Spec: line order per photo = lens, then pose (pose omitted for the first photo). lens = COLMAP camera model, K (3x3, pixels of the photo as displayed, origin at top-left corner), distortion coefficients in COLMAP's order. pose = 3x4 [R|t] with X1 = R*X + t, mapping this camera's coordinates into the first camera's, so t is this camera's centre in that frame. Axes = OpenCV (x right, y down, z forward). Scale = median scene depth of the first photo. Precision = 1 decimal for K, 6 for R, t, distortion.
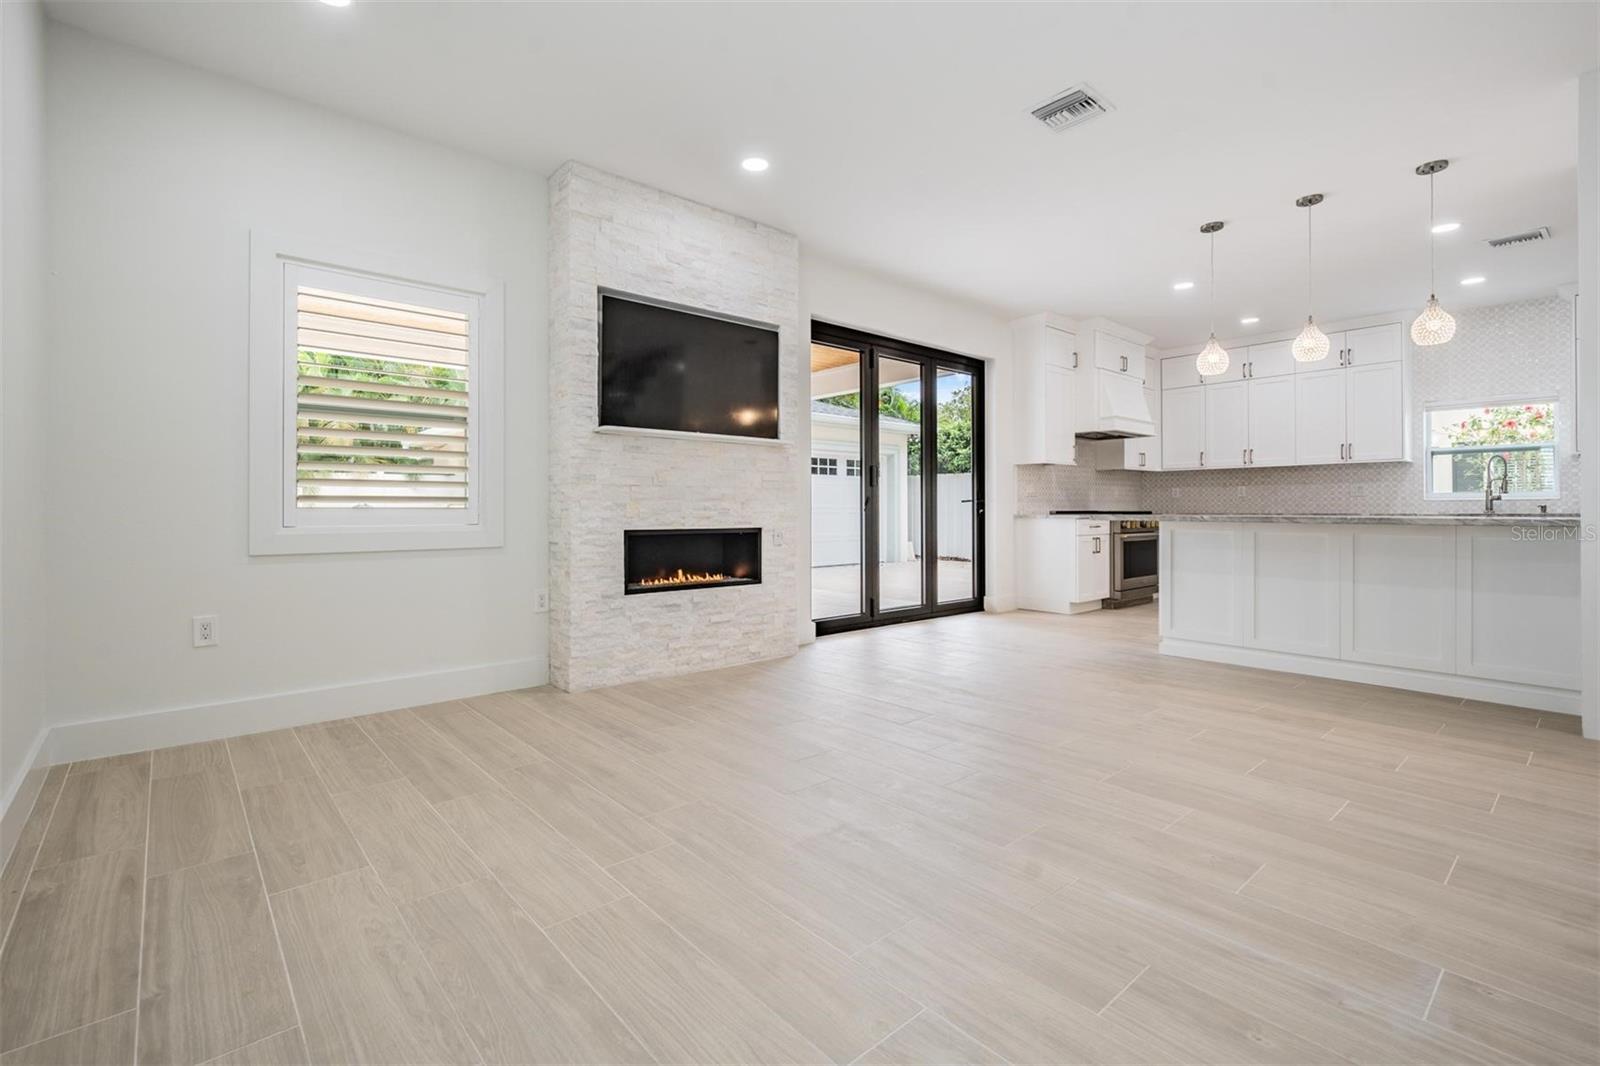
lens RADIAL K [[712.2, 0, 800.3], [0, 712.2, 511.6], [0, 0, 1]] dist [0.000656, 0.000054]
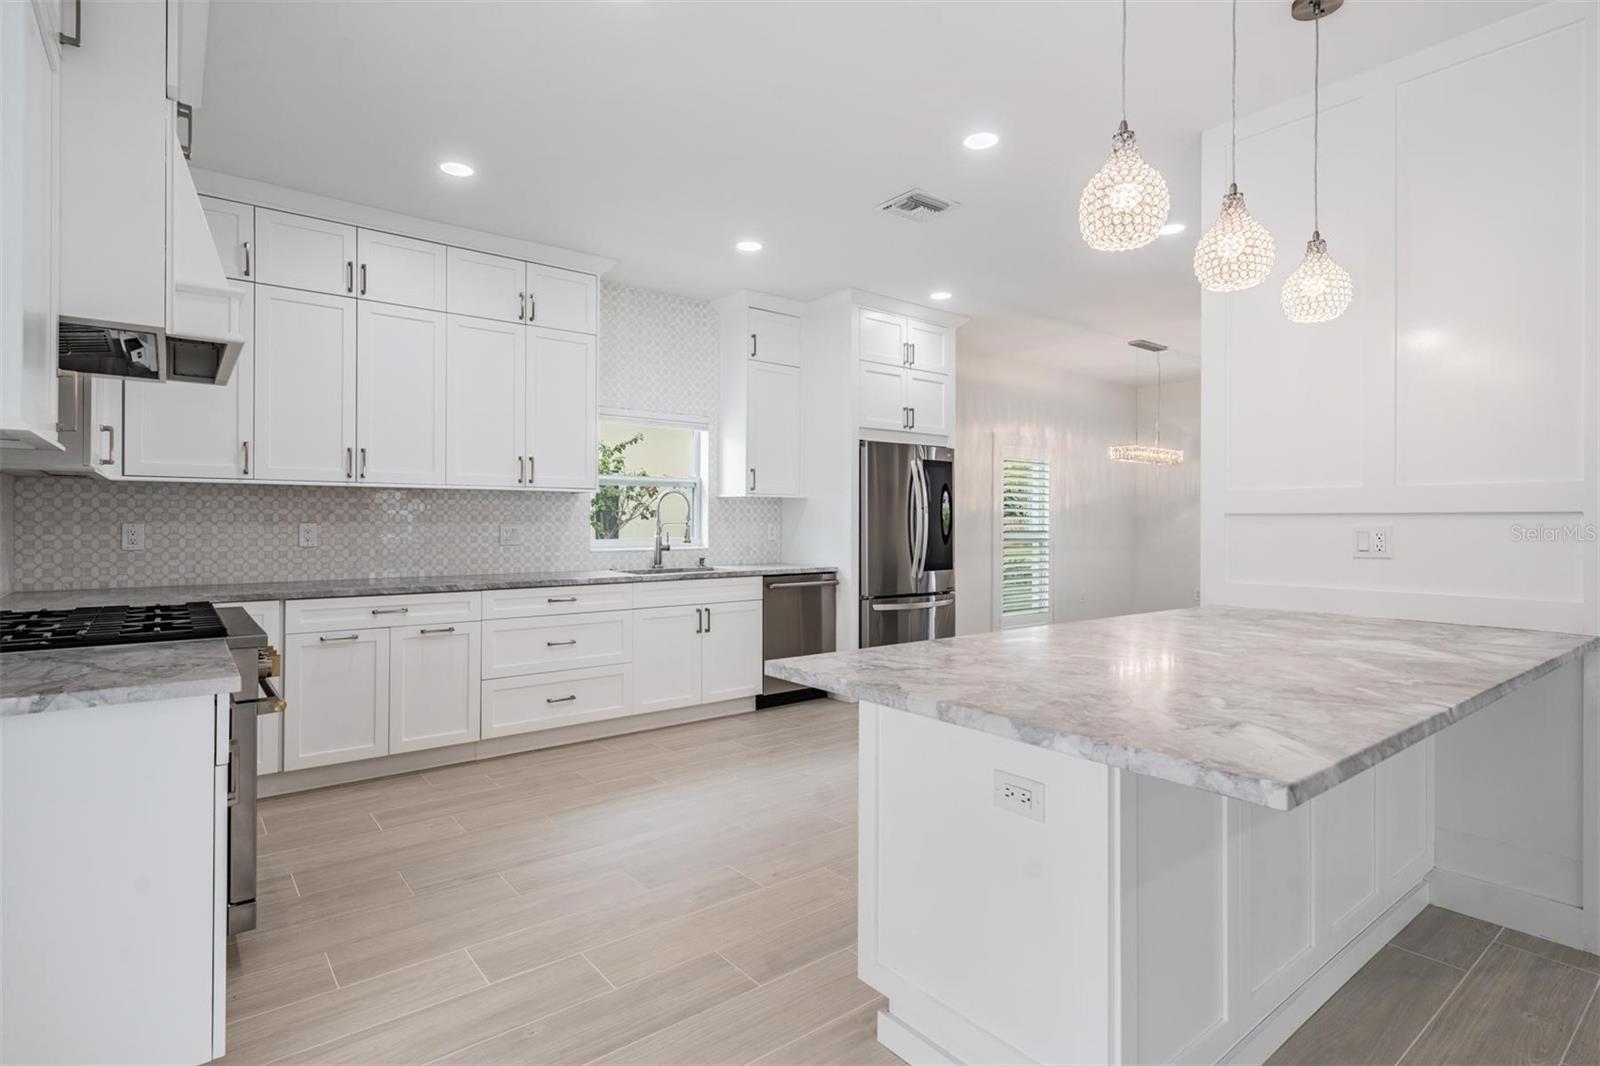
lens RADIAL K [[800.2, 0, 799.0], [0, 800.2, 516.2], [0, 0, 1]] dist [0.002564, -0.000013]
pose [[0.048719, 0.008783, 0.998774, 0.202179], [-0.000454, 0.999961, -0.008772, -0.064361], [-0.998812, -0.000026, 0.048721, 1.166111]]
